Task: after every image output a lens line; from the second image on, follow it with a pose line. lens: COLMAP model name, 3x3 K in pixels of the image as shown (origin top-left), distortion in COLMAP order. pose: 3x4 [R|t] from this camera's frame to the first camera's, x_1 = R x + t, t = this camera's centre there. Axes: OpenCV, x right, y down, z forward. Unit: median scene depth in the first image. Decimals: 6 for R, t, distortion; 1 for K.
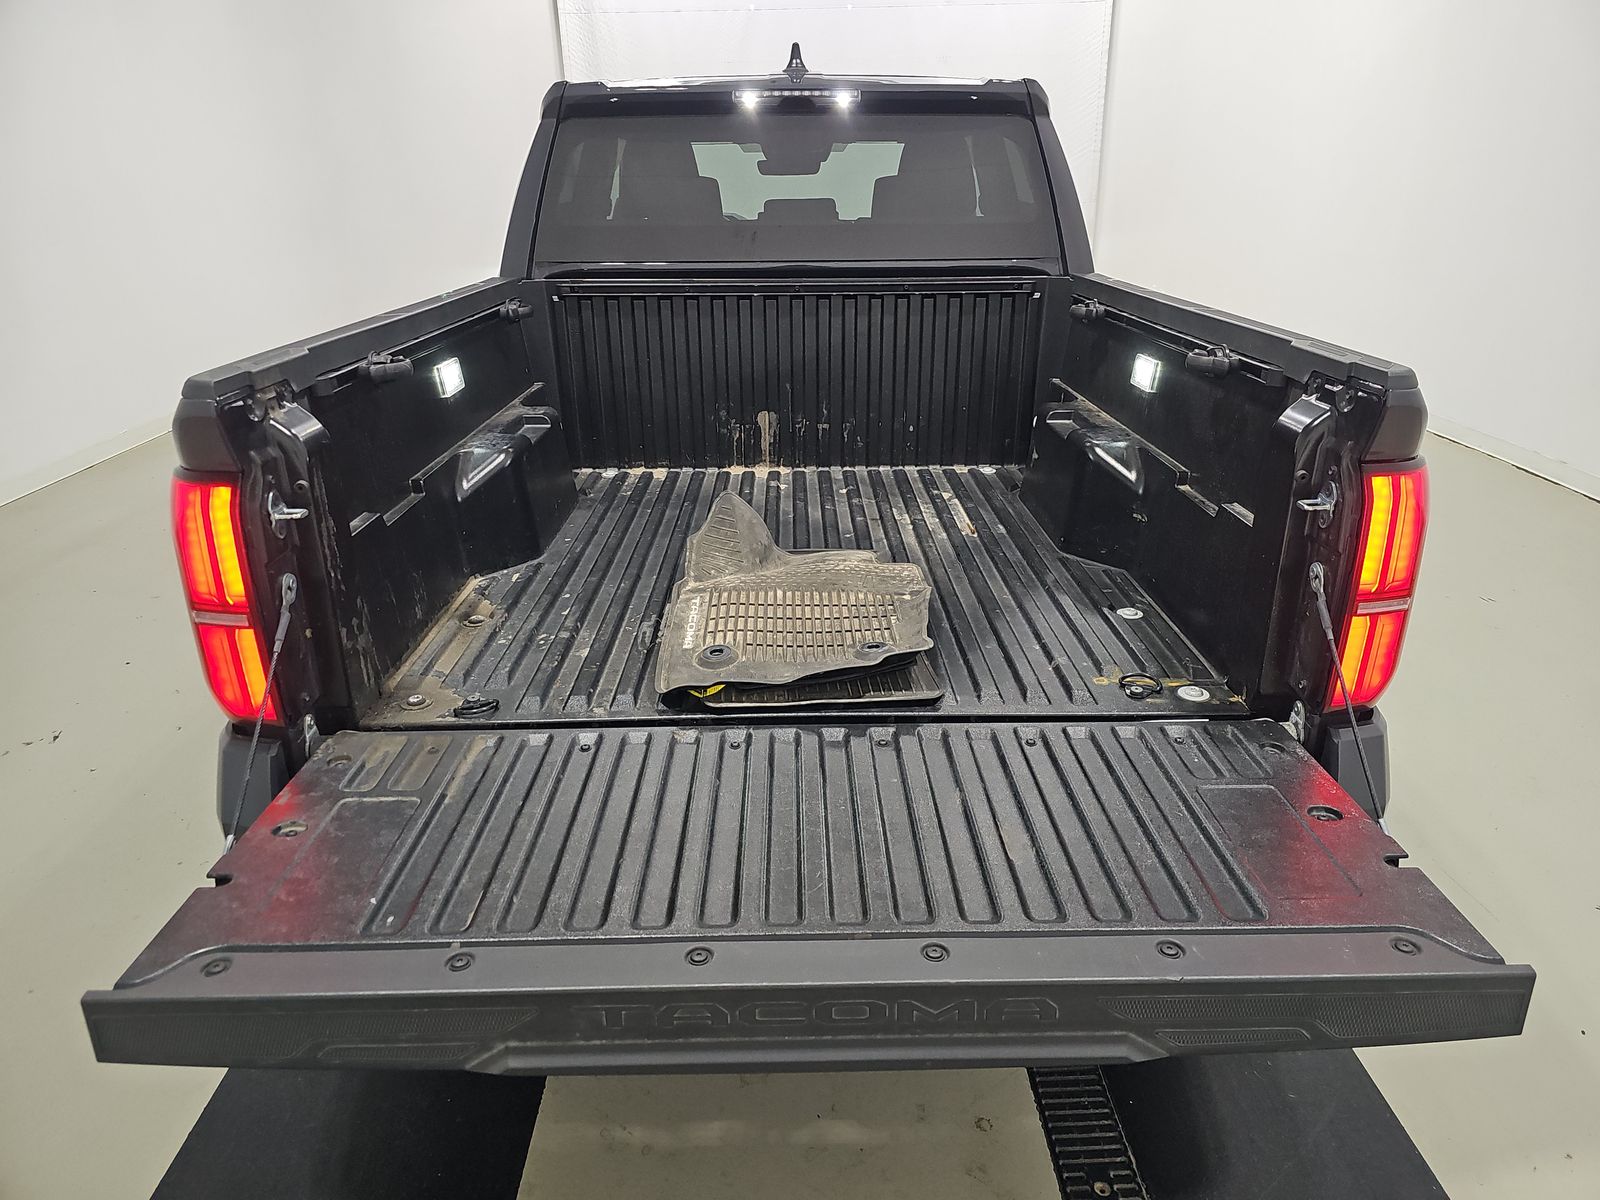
lens RADIAL K [[1064.7, 0, 806.9], [0, 1064.7, 604.2], [0, 0, 1]] dist [0.009778, -0.028377]
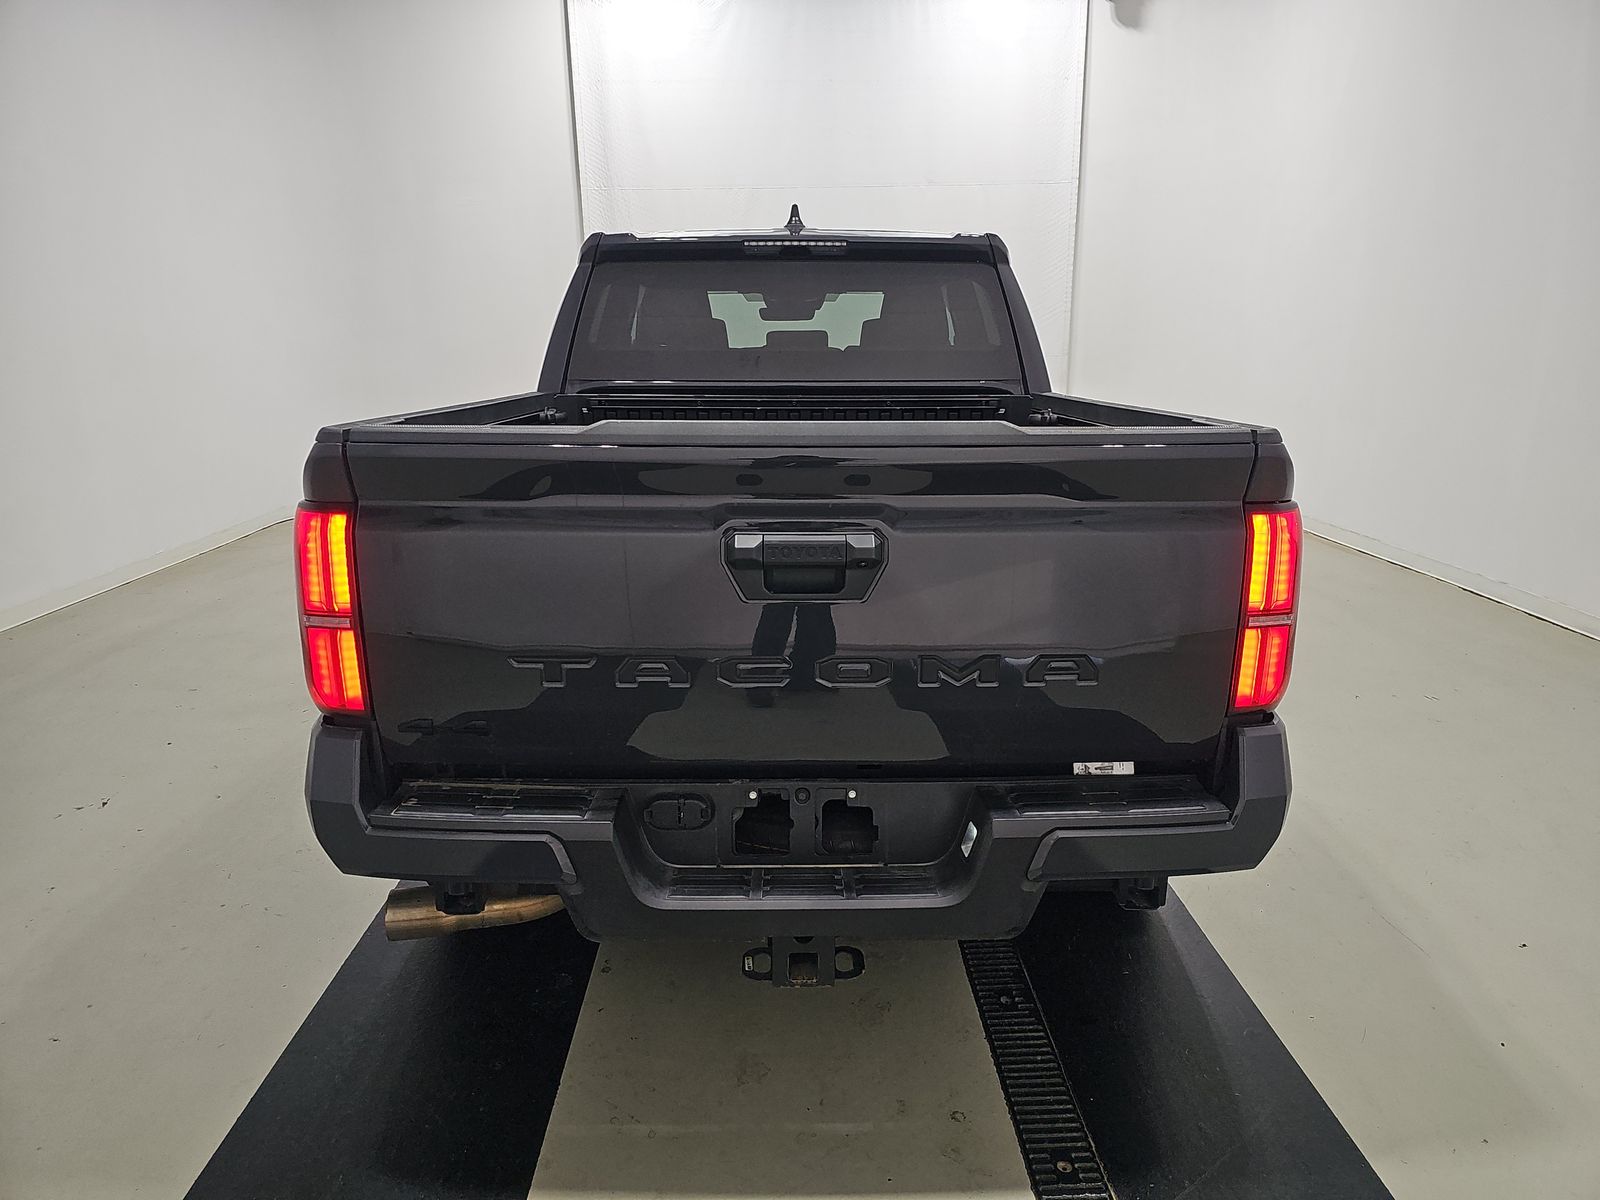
lens RADIAL K [[1064.7, 0, 798.1], [0, 1064.7, 605.7], [0, 0, 1]] dist [0.009778, -0.028377]
pose [[0.999965, 0.008195, -0.001367, -0.002699], [-0.008306, 0.990124, -0.139950, 0.122386], [0.000206, 0.139956, 0.990158, -0.169090]]
